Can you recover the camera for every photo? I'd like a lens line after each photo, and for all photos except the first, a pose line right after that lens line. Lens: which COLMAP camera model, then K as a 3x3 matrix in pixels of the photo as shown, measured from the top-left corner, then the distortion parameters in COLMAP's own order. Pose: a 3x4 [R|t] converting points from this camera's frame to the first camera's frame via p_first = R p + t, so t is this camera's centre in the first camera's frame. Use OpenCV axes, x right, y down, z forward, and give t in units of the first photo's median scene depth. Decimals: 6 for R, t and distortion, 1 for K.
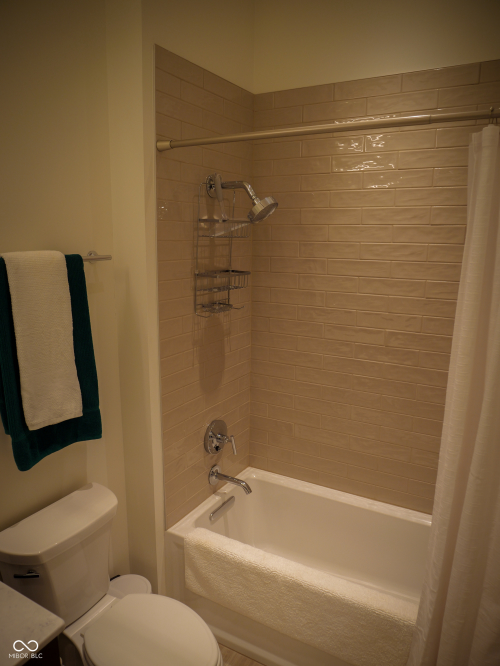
lens RADIAL K [[475.5, 0, 249.9], [0, 475.5, 331.2], [0, 0, 1]] dist [-0.045994, 0.010621]
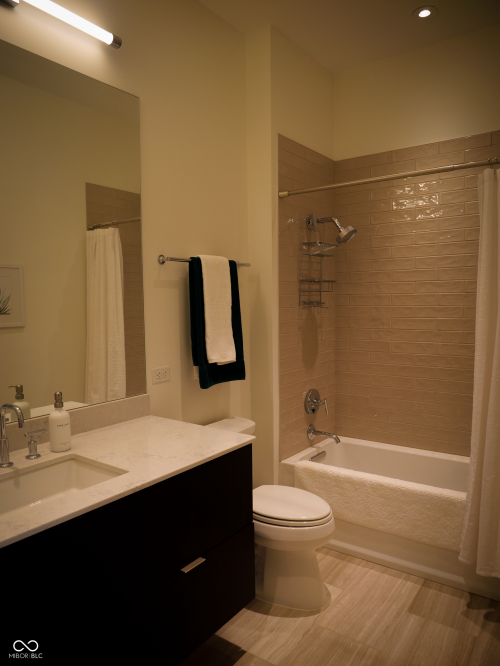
lens RADIAL K [[475.5, 0, 250.3], [0, 475.5, 334.3], [0, 0, 1]] dist [-0.045994, 0.010621]
pose [[0.993245, -0.015579, -0.114981, -0.100317], [0.000992, 0.992050, -0.125844, 0.226984], [0.116028, 0.124880, 0.985364, -0.431868]]
